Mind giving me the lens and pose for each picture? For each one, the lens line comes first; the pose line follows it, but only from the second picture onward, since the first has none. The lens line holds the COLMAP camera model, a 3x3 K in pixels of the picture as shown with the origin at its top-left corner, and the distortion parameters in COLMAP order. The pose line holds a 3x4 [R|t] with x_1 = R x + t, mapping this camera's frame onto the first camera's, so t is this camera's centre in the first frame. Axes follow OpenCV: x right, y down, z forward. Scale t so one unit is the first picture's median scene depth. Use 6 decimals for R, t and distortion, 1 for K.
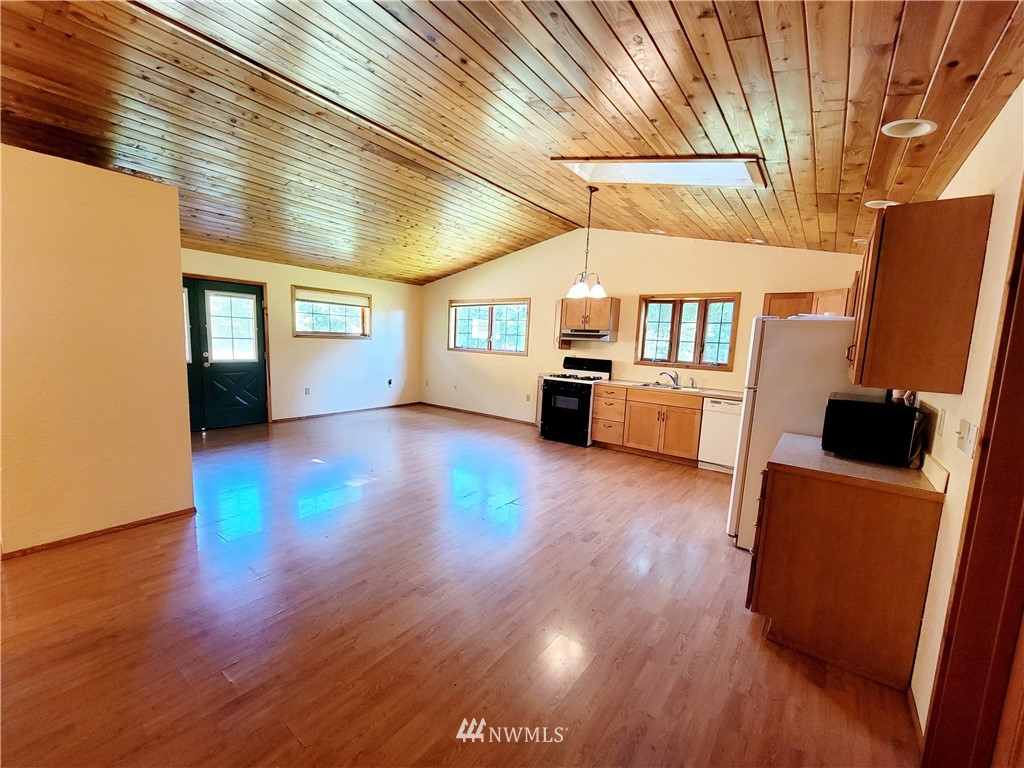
lens RADIAL K [[417.2, 0, 511.5], [0, 417.2, 383.3], [0, 0, 1]] dist [-0.002143, -0.000795]
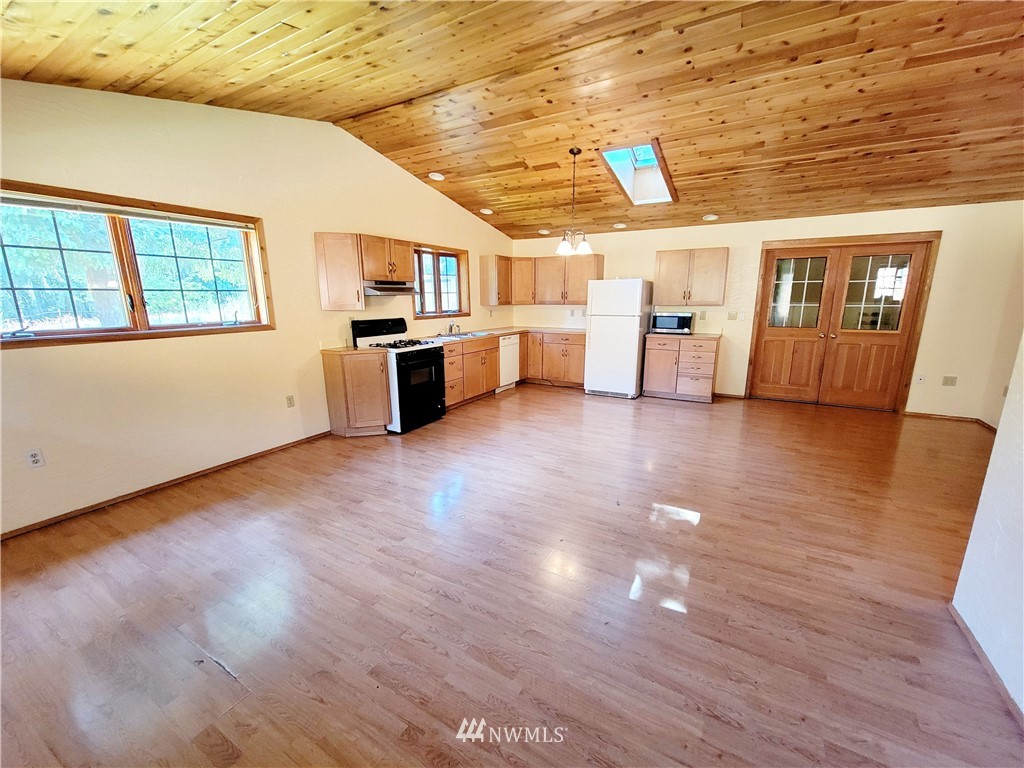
lens RADIAL K [[417.2, 0, 507.4], [0, 417.2, 391.9], [0, 0, 1]] dist [-0.002143, -0.000795]
pose [[-0.117665, -0.270831, 0.955409, -0.694093], [0.095573, 0.954537, 0.282355, -0.141890], [-0.988444, 0.124534, -0.086432, 0.956350]]
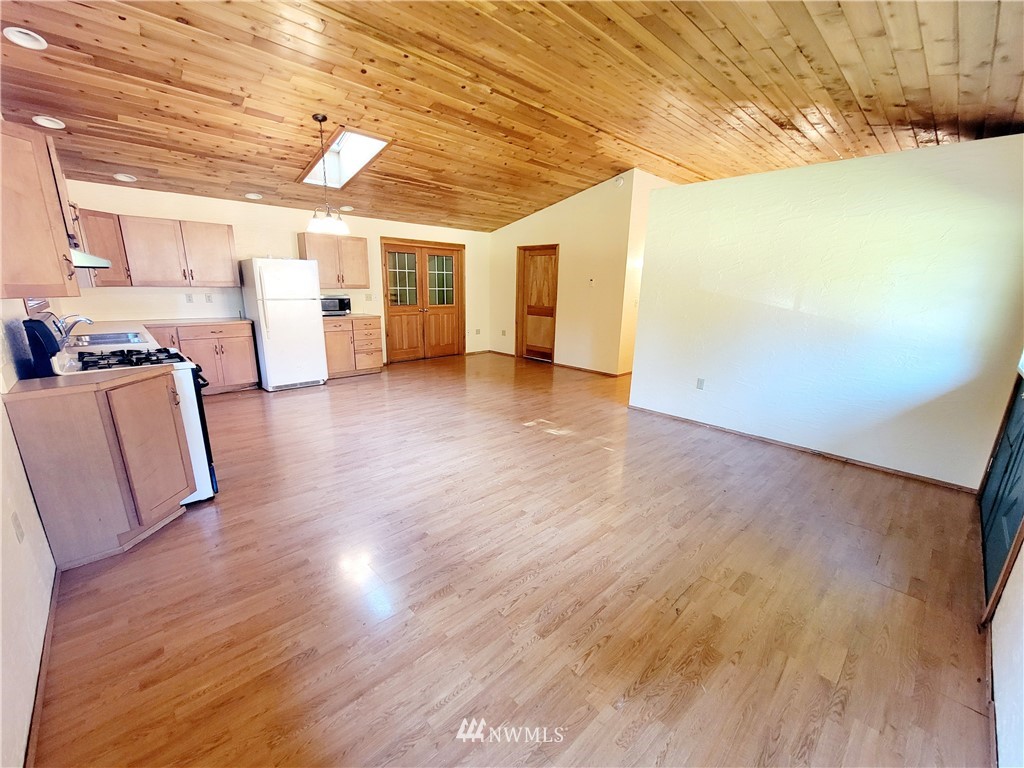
lens RADIAL K [[417.2, 0, 510.1], [0, 417.2, 392.7], [0, 0, 1]] dist [-0.002143, -0.000795]
pose [[-0.983307, -0.111606, 0.143703, -0.319438], [-0.054901, 0.934965, 0.350467, -0.167170], [-0.173472, 0.336727, -0.925485, 1.462527]]
